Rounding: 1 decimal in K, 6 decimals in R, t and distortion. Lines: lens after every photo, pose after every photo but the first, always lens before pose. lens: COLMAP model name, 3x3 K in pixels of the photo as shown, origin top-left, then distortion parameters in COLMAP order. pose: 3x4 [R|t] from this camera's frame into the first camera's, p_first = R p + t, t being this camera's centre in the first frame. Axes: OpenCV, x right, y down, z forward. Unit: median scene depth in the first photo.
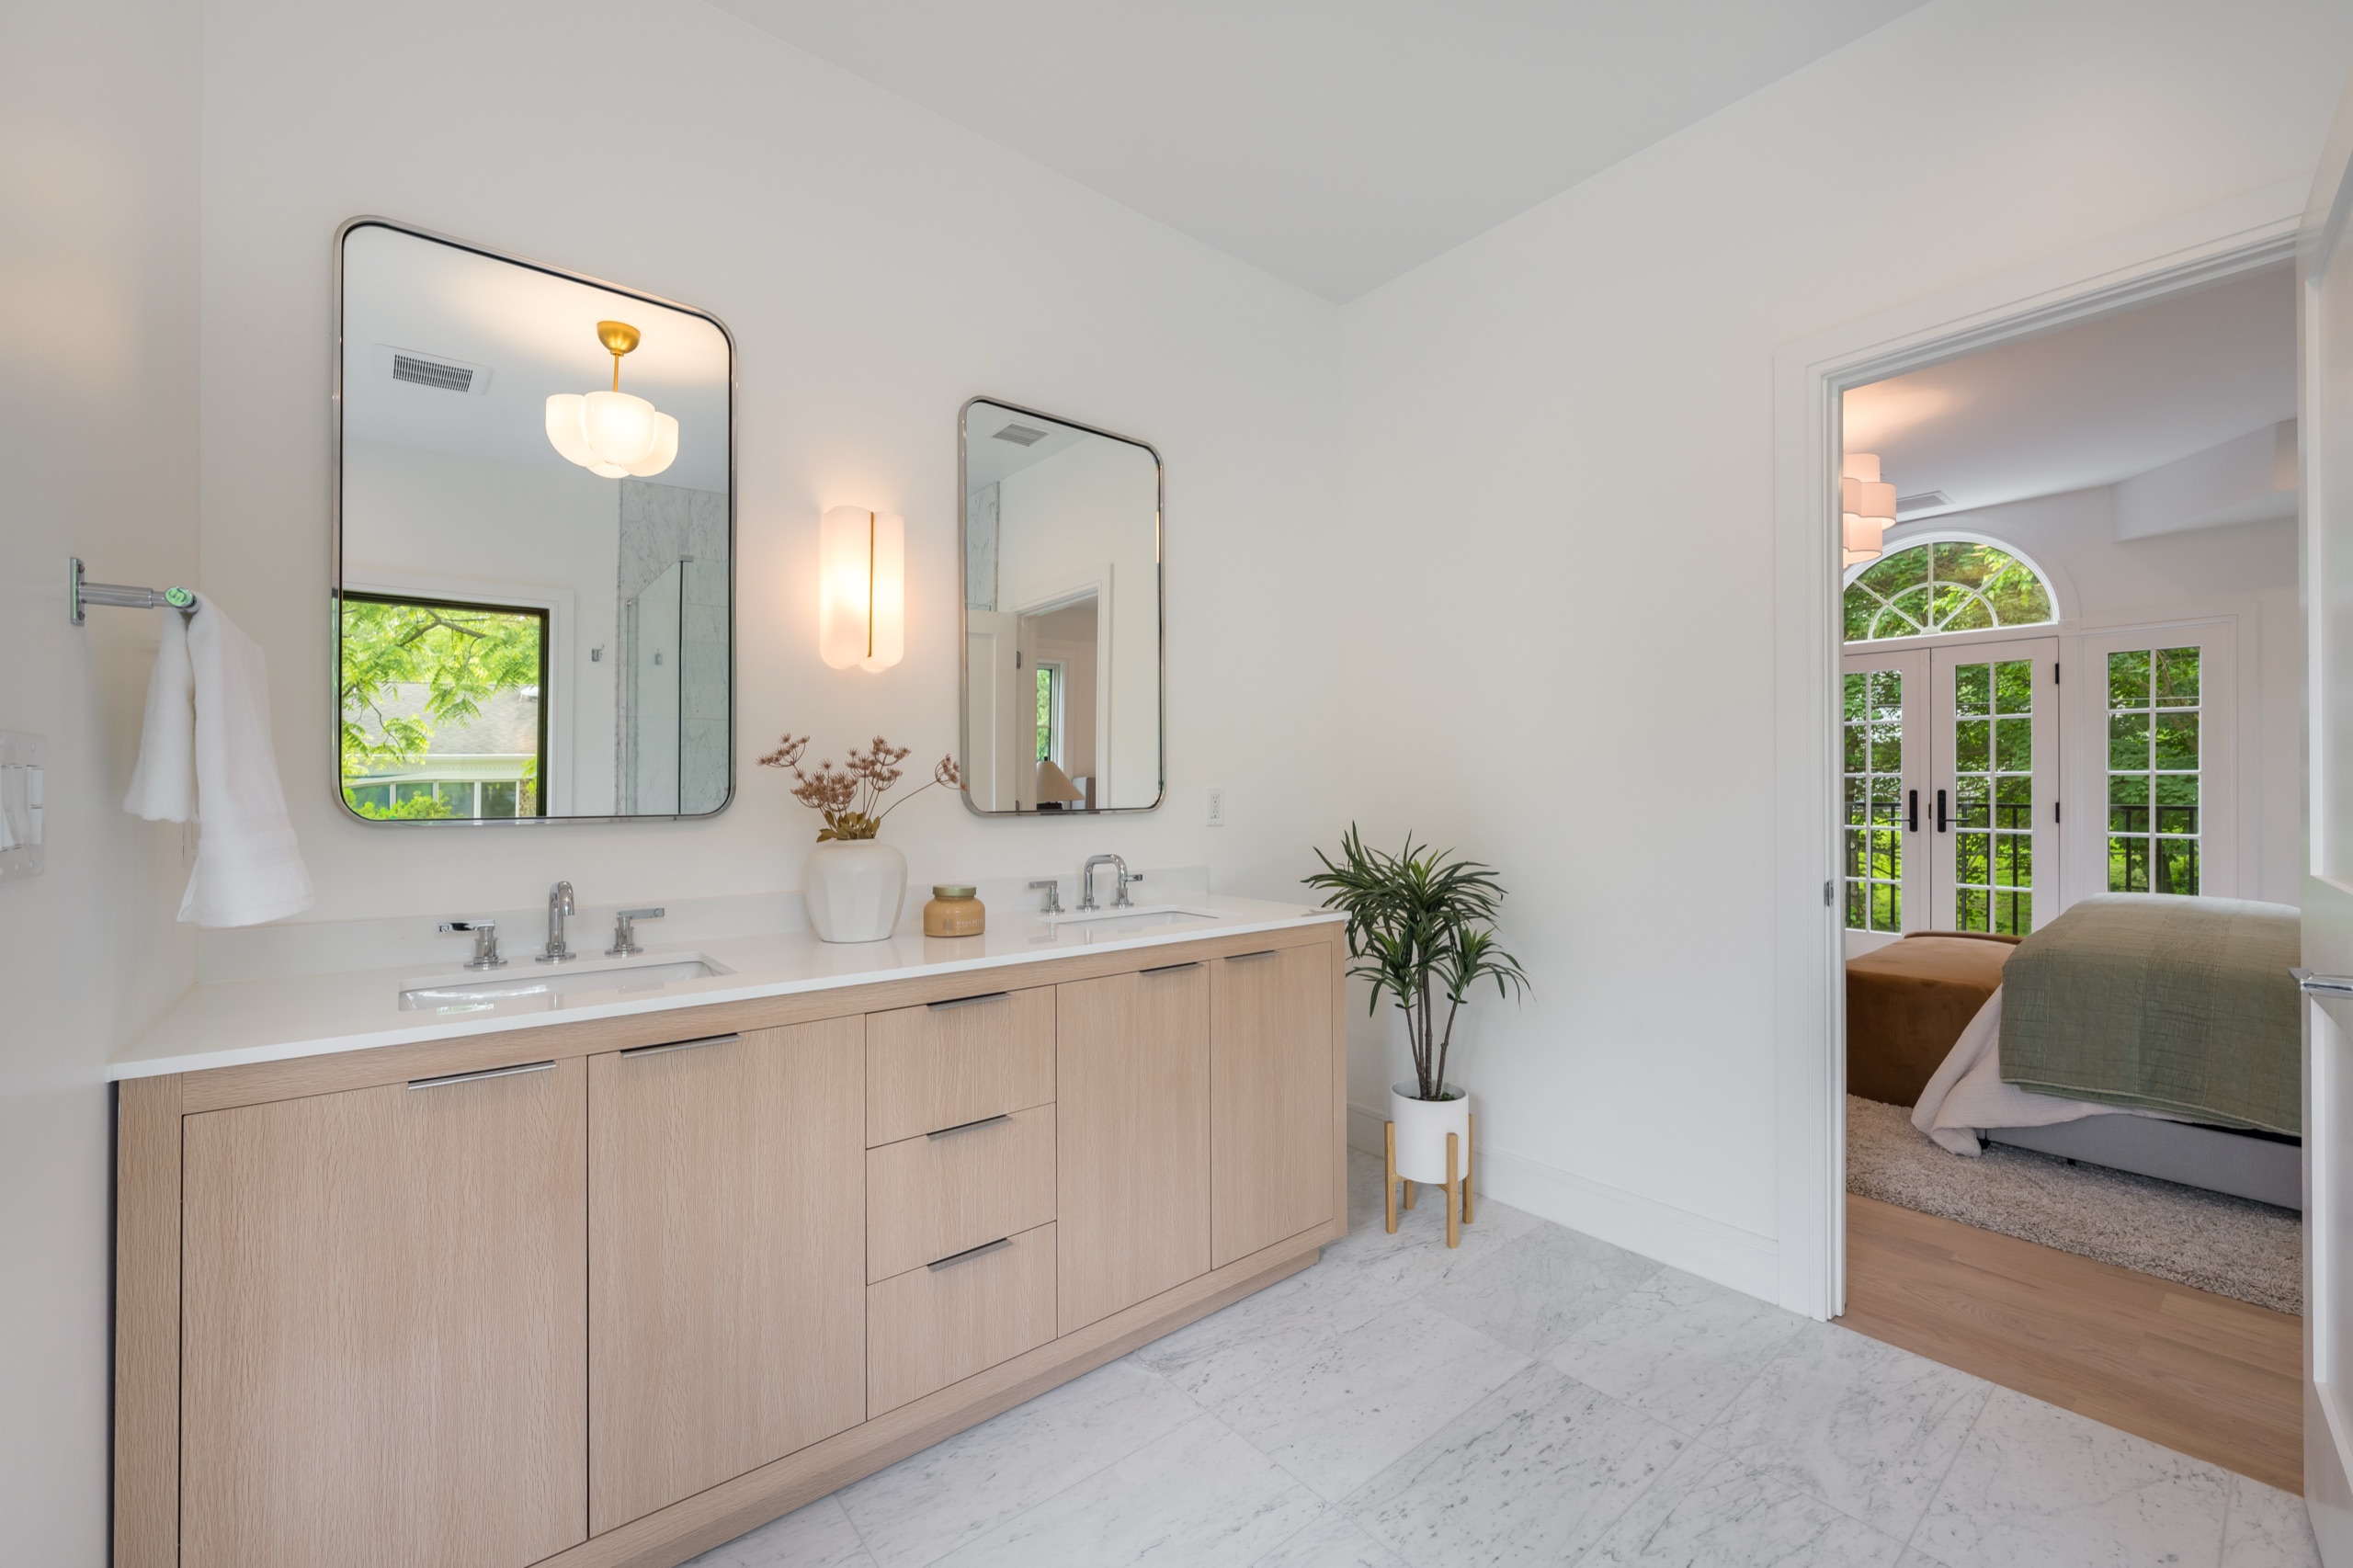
lens RADIAL K [[916.1, 0, 1177.3], [0, 916.1, 788.3], [0, 0, 1]] dist [-0.010091, -0.000507]
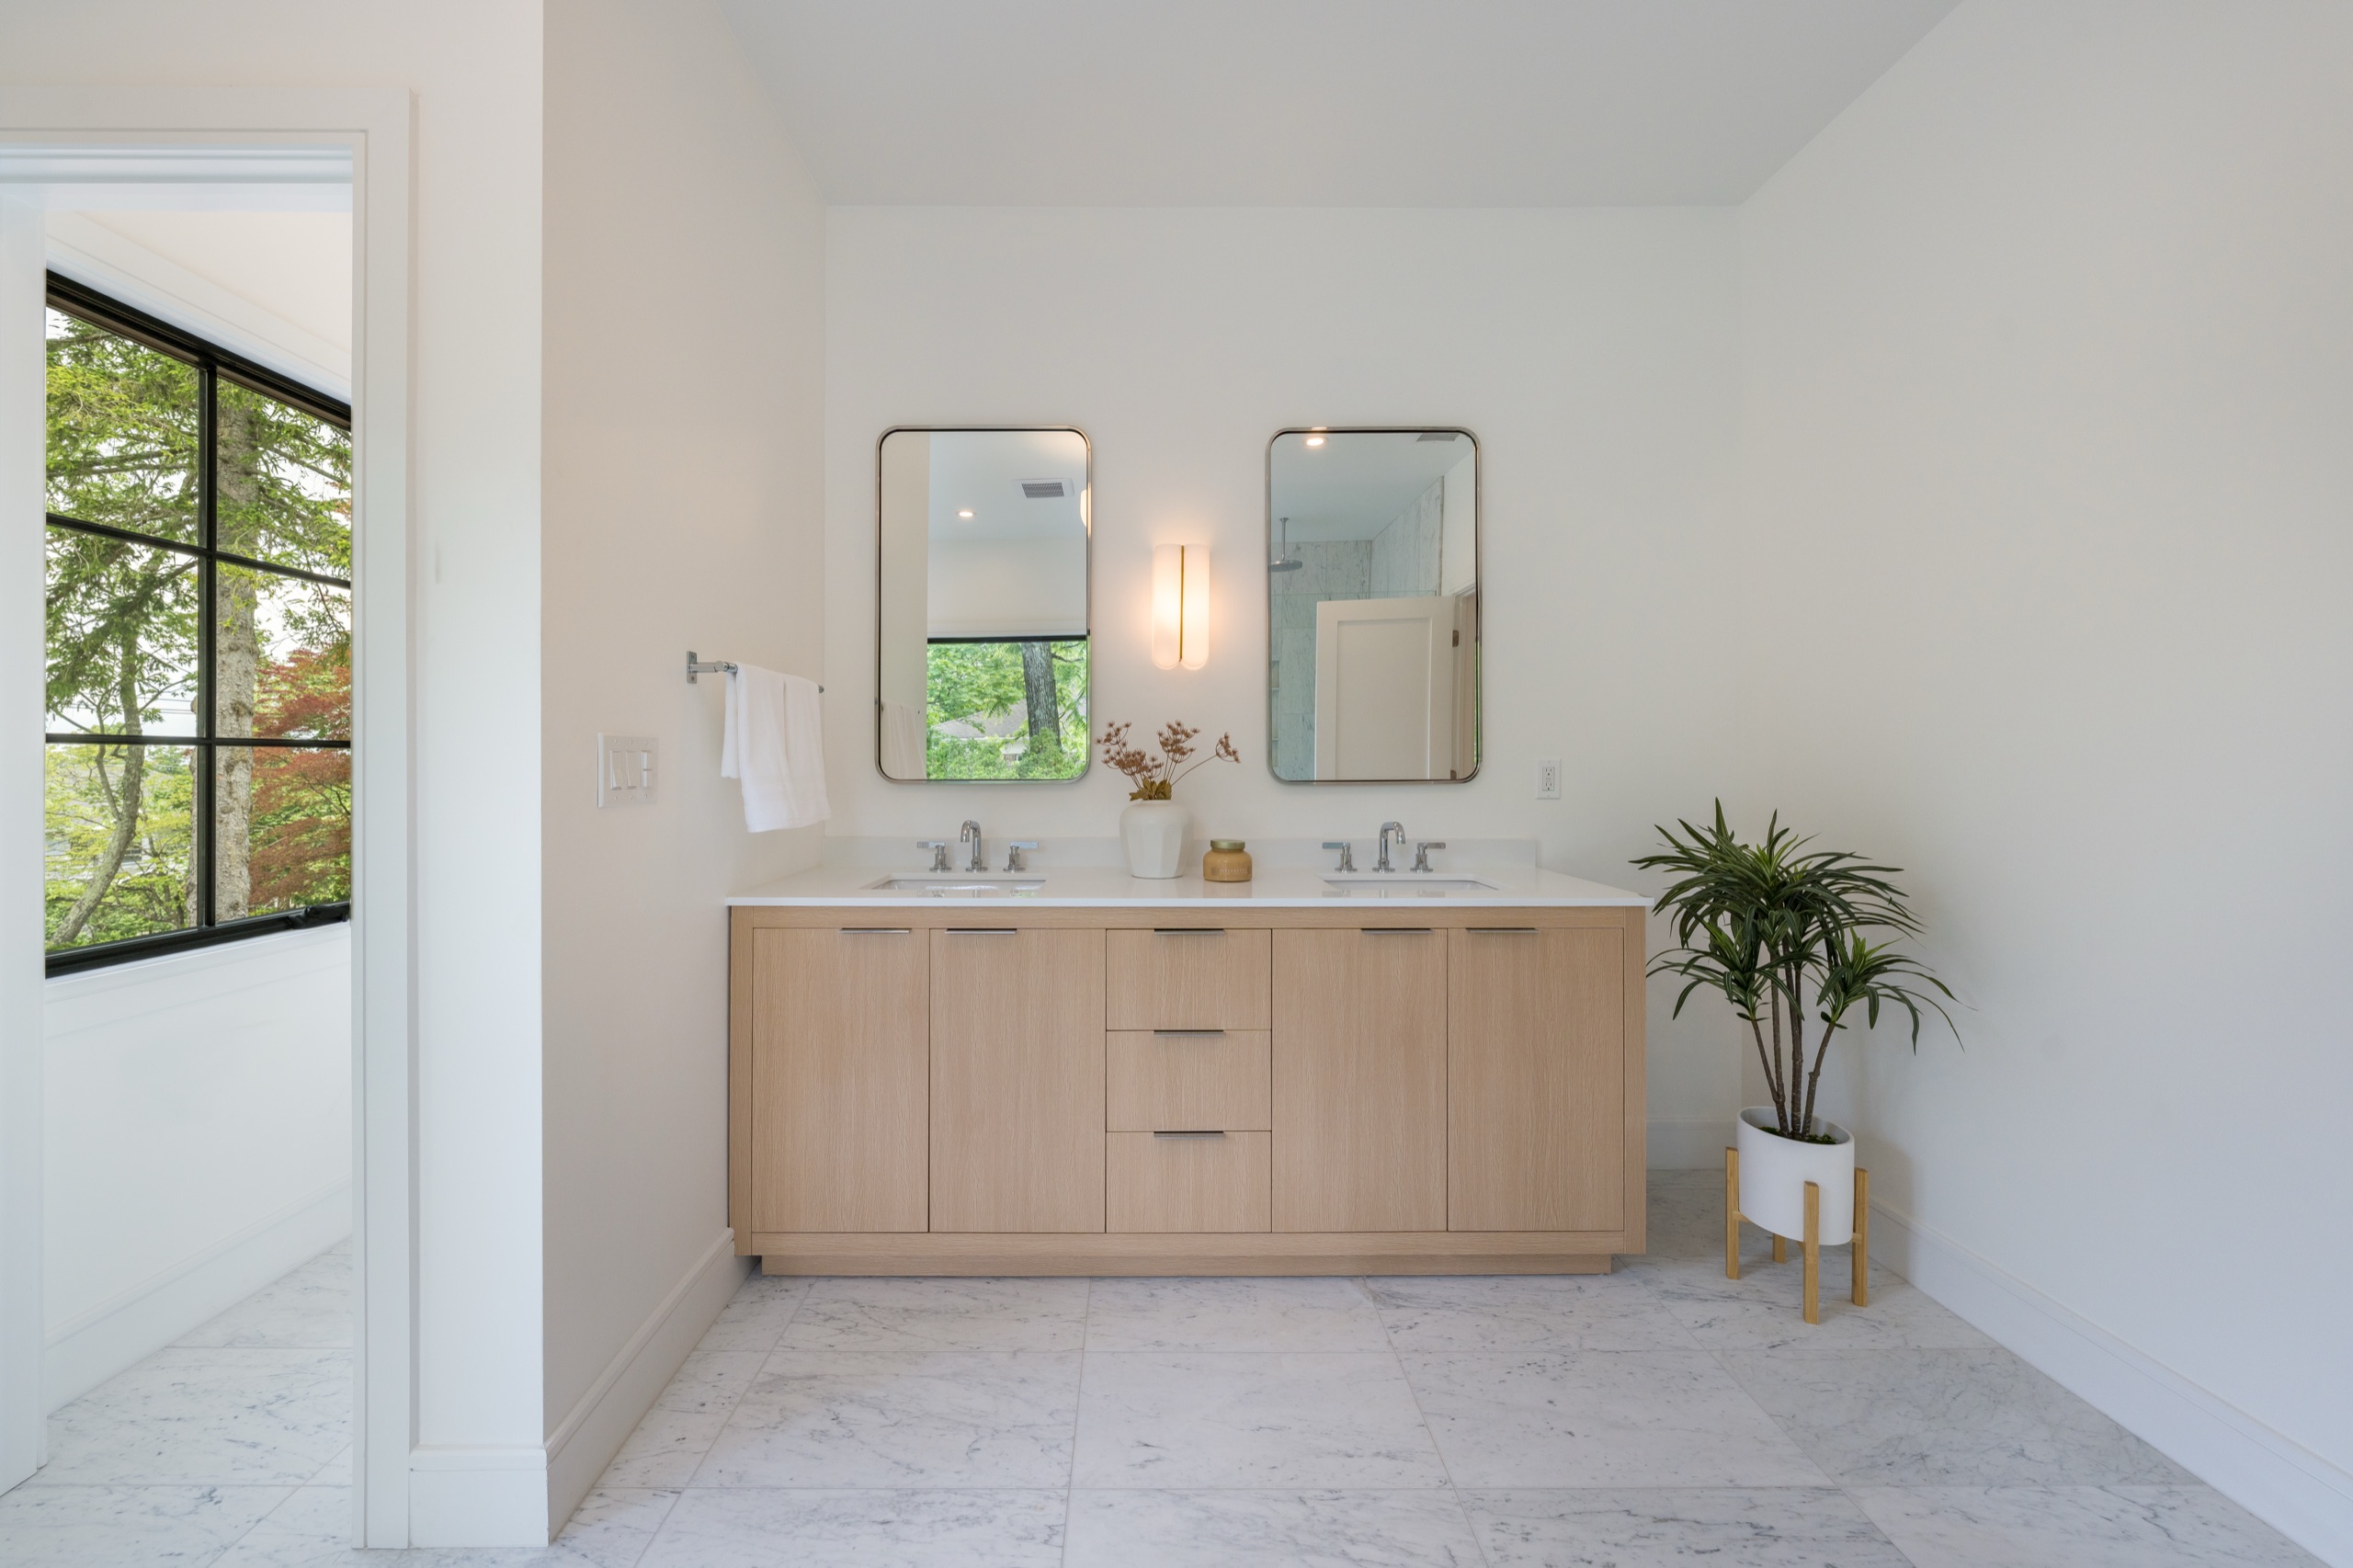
lens RADIAL K [[816.1, 0, 1168.0], [0, 816.1, 759.2], [0, 0, 1]] dist [-0.006997, -0.000293]
pose [[0.783368, 0.001109, -0.621558, 0.368046], [0.000338, 0.999998, 0.002210, -0.004395], [0.621559, -0.001941, 0.783365, 0.091325]]
